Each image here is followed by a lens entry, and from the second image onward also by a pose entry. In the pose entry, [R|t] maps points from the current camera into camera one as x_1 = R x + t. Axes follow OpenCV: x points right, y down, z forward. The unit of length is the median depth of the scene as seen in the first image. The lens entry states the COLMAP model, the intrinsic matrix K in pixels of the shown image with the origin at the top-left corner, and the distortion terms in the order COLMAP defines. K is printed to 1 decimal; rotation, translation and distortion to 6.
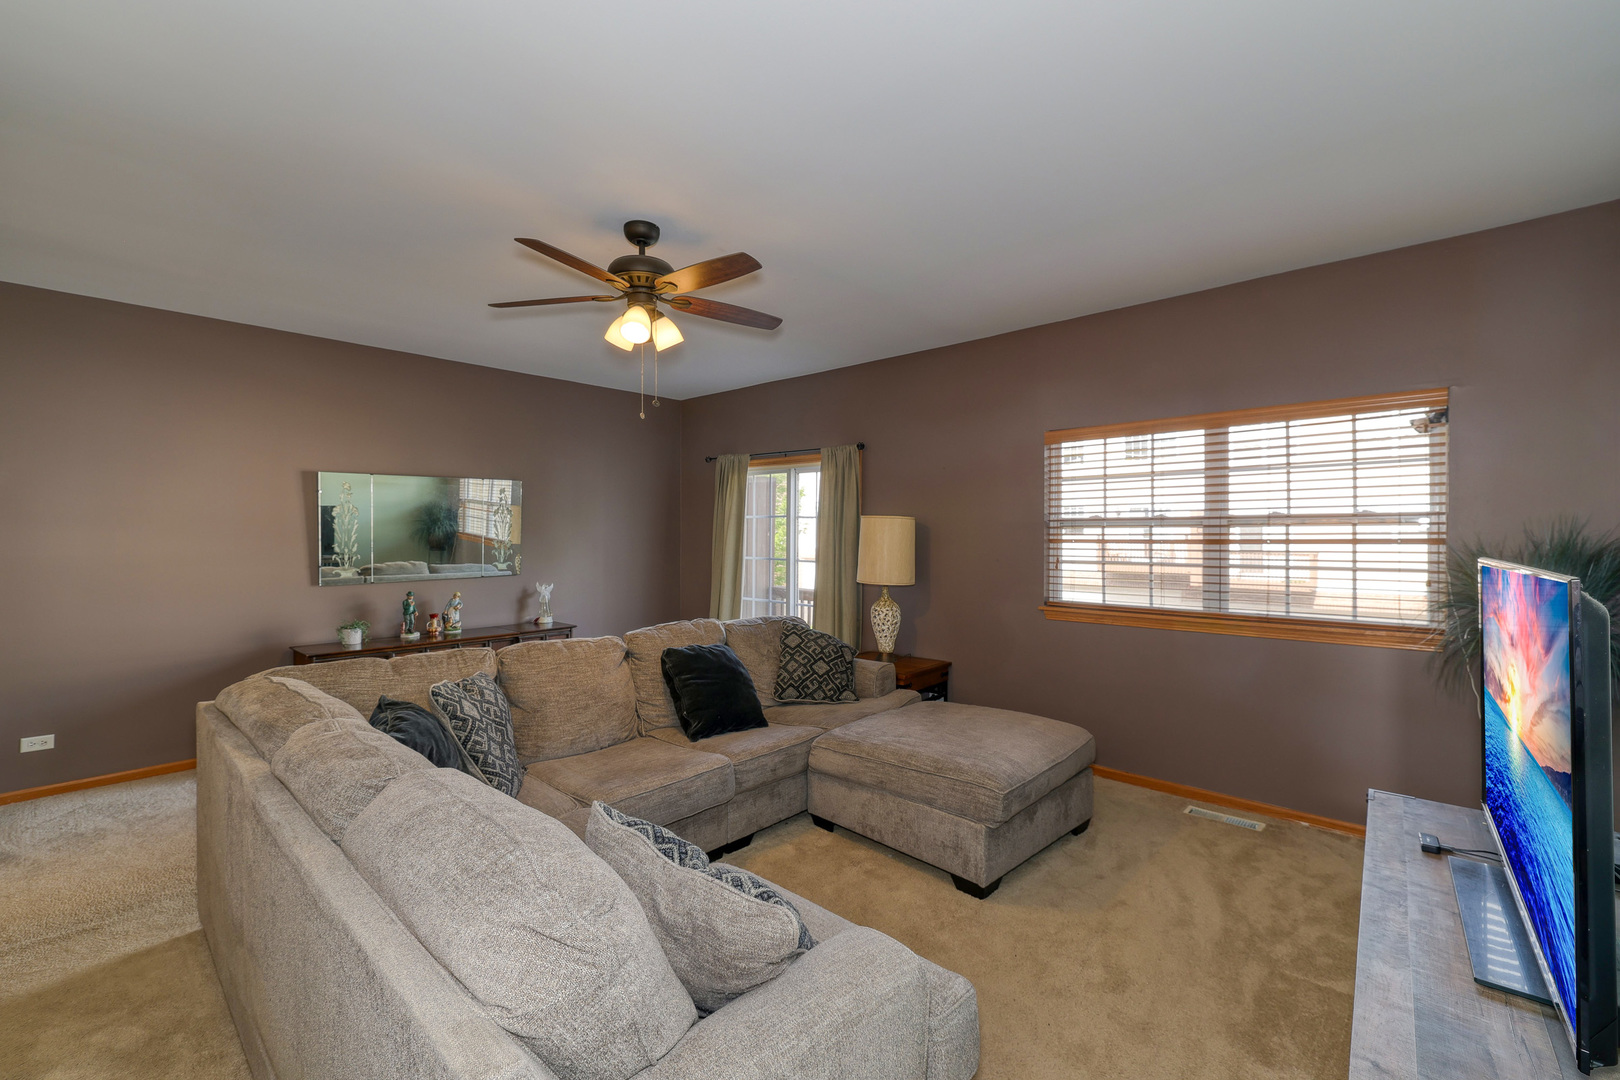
lens RADIAL K [[687.6, 0, 808.7], [0, 687.6, 539.0], [0, 0, 1]] dist [-0.000316, 0.000071]
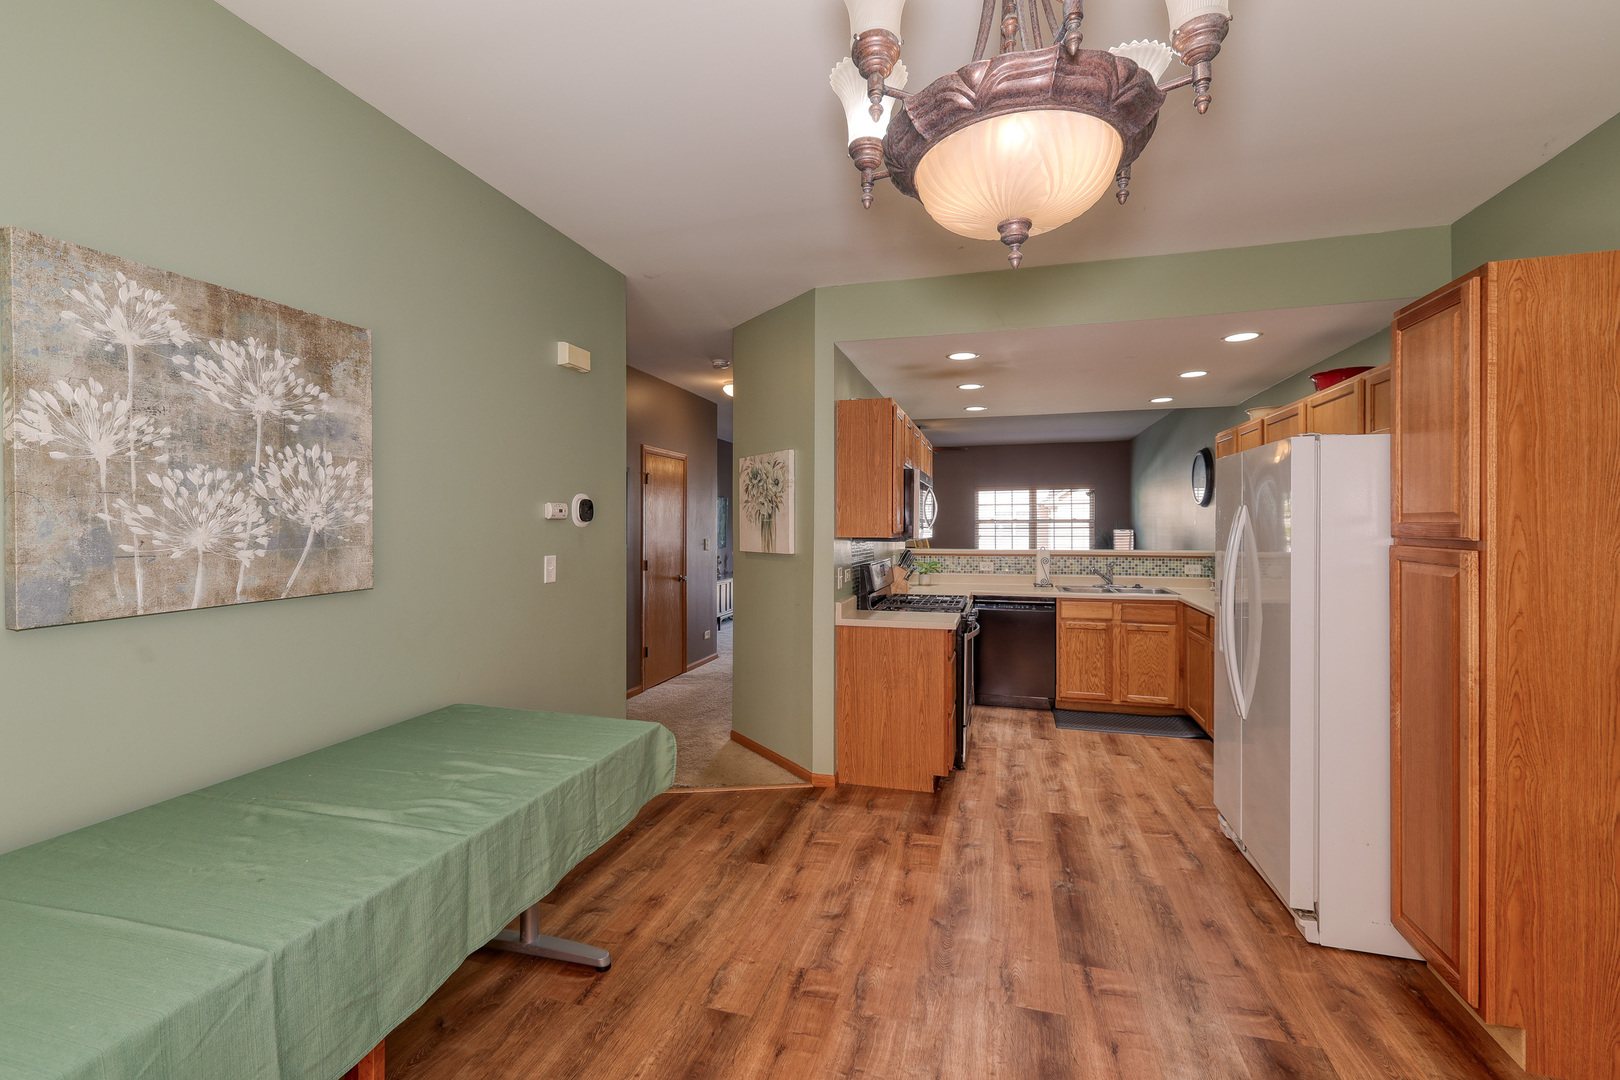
lens RADIAL K [[687.6, 0, 809.3], [0, 687.6, 529.5], [0, 0, 1]] dist [-0.000316, 0.000071]
pose [[0.890432, -0.001799, 0.455113, -1.624374], [0.004604, 0.999977, -0.005055, 0.019944], [-0.455094, 0.006596, 0.890419, -1.210104]]
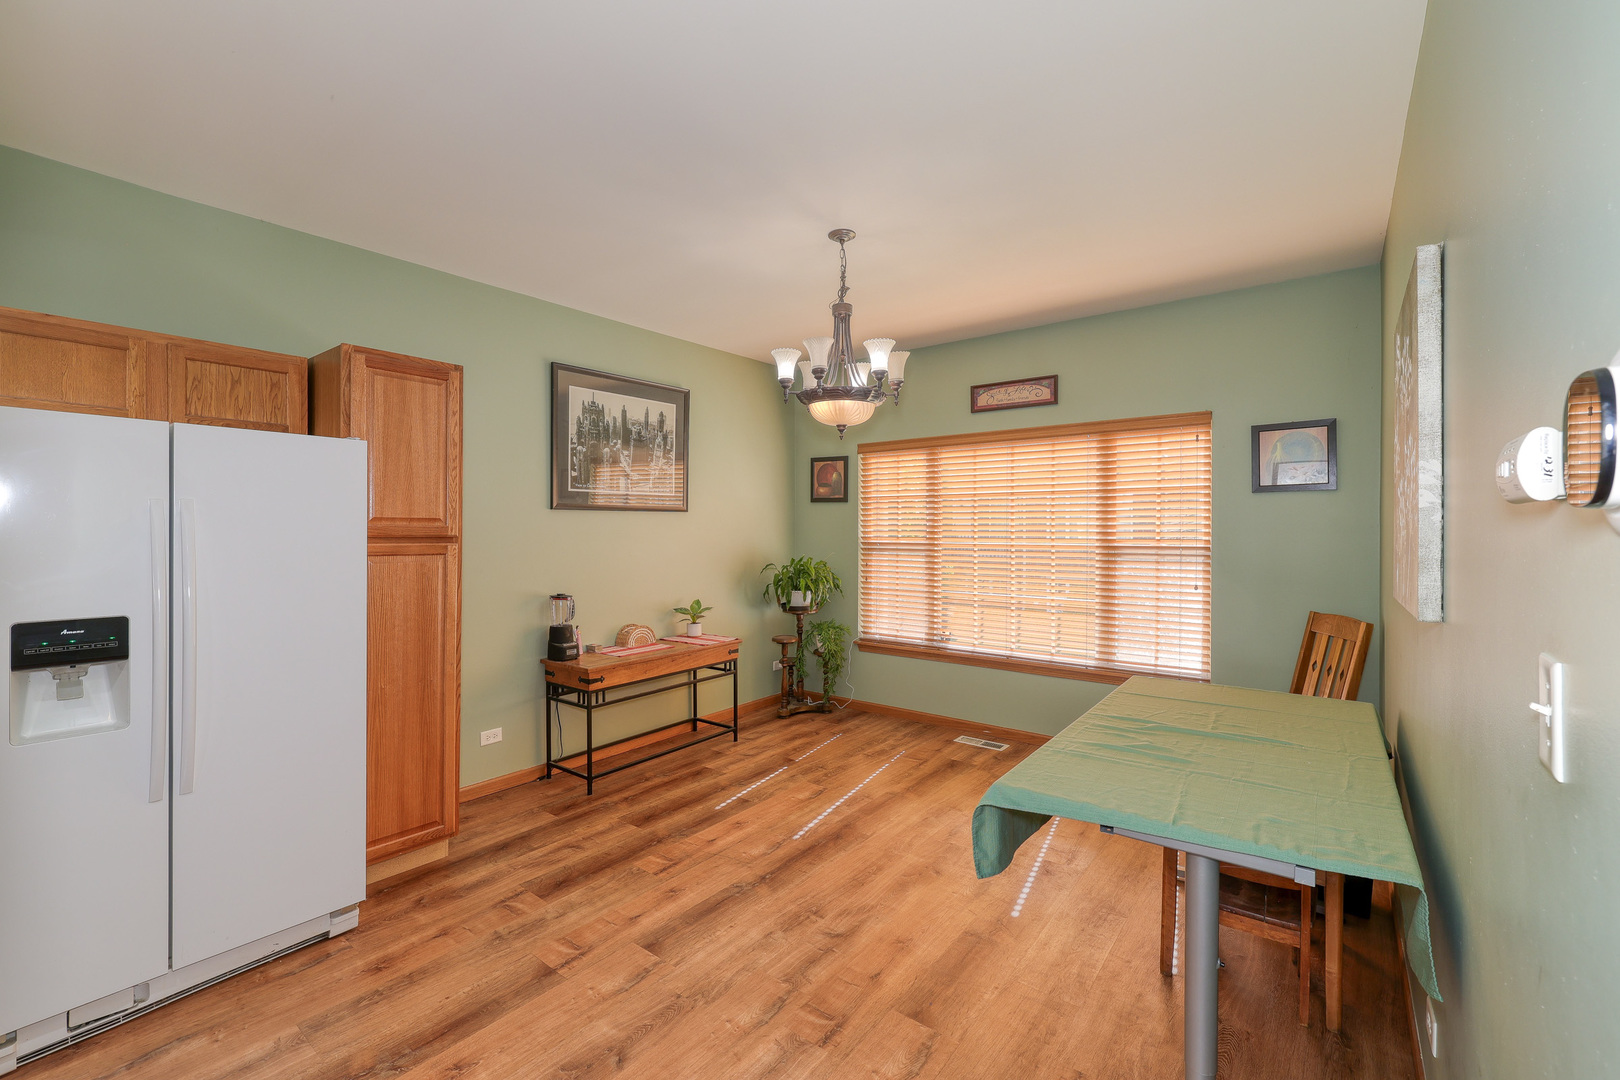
lens RADIAL K [[687.6, 0, 813.1], [0, 687.6, 526.8], [0, 0, 1]] dist [-0.000316, 0.000071]
pose [[-0.994348, -0.004460, -0.106078, -1.299334], [-0.005640, 0.999926, 0.010821, 0.005288], [0.106021, 0.011358, -0.994299, -0.176620]]
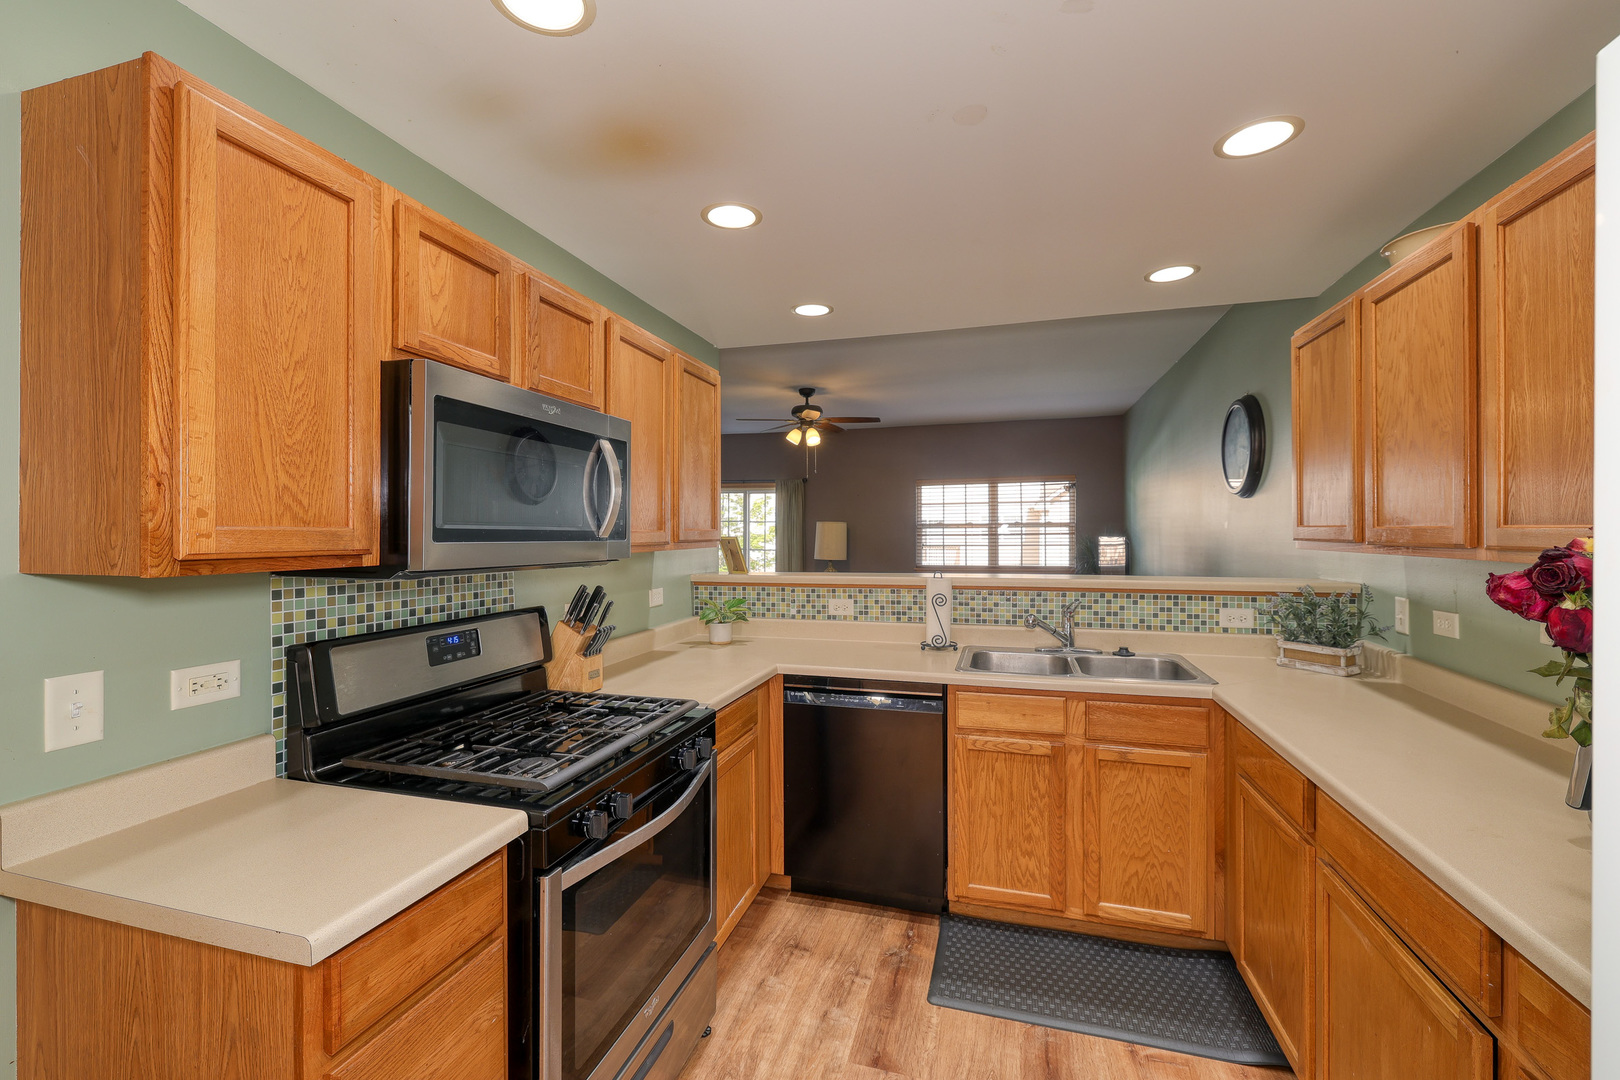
lens RADIAL K [[687.6, 0, 786.1], [0, 687.6, 532.2], [0, 0, 1]] dist [-0.000316, 0.000071]
pose [[0.904056, -0.001650, 0.427410, -0.969066], [0.006751, 0.999923, -0.010419, 0.014627], [-0.427360, 0.012304, 0.903998, -0.730004]]
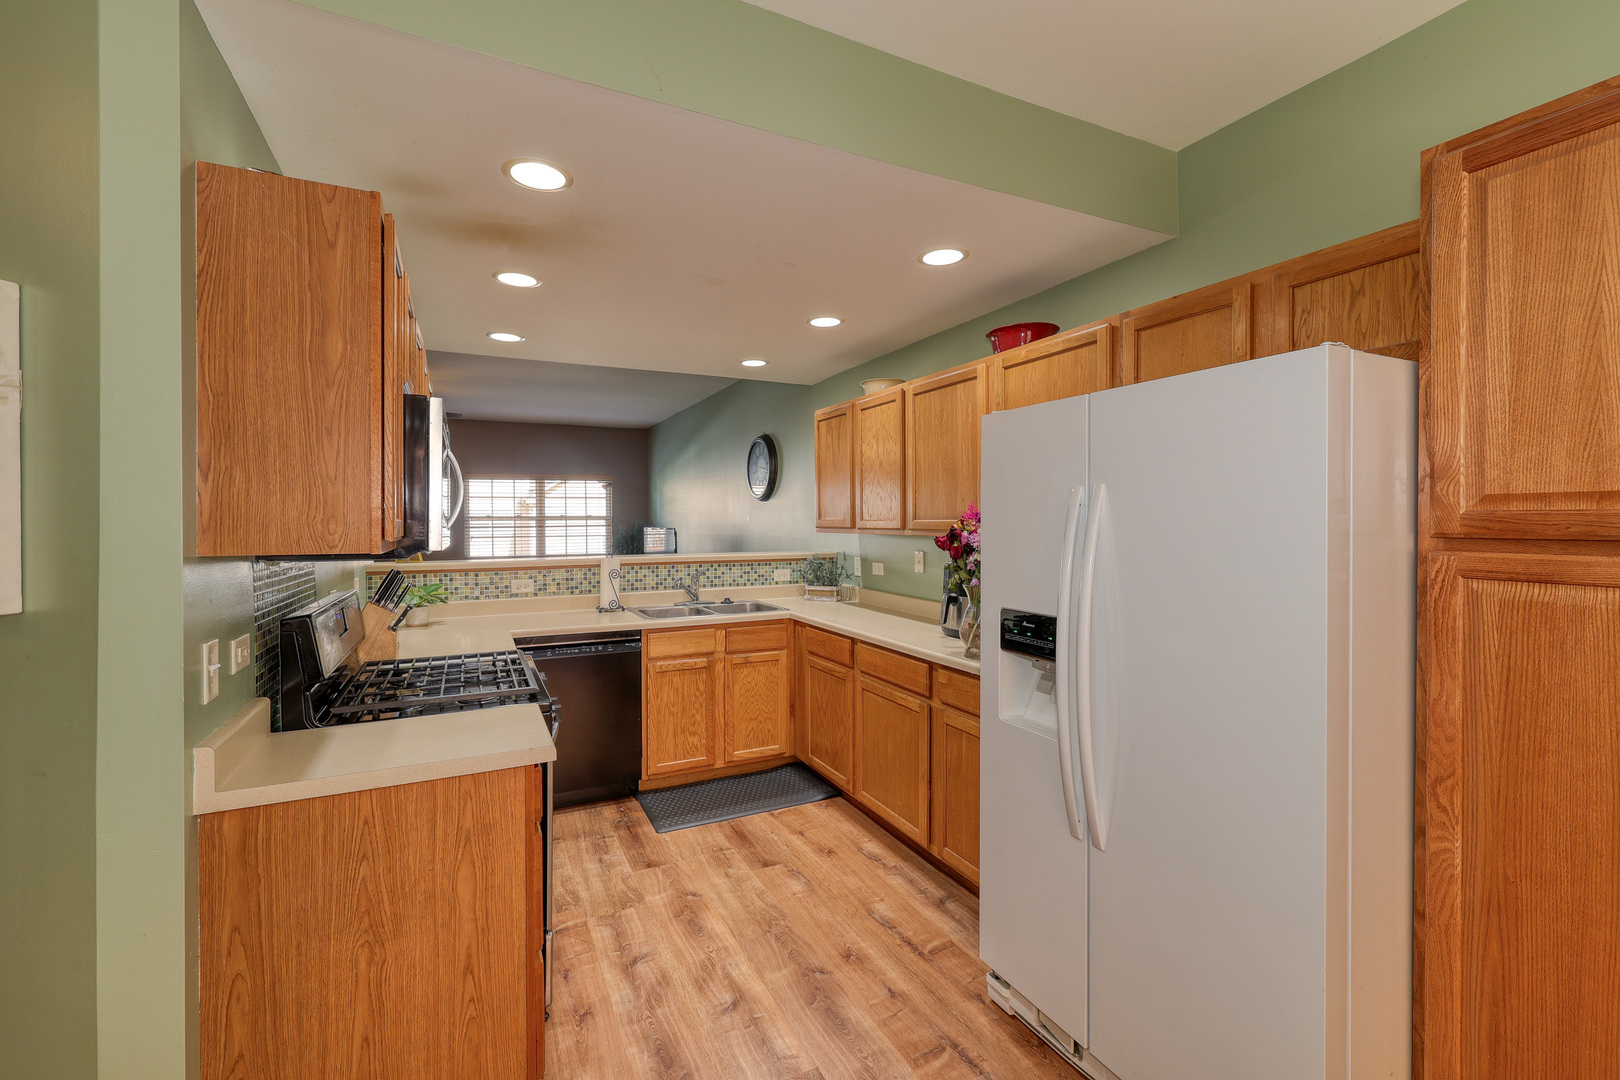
lens RADIAL K [[687.6, 0, 796.0], [0, 687.6, 525.3], [0, 0, 1]] dist [-0.000316, 0.000071]
pose [[0.368944, -0.004076, 0.929443, -1.343024], [0.014710, 0.999891, -0.001454, 0.015775], [-0.929335, 0.014208, 0.368964, -0.745200]]
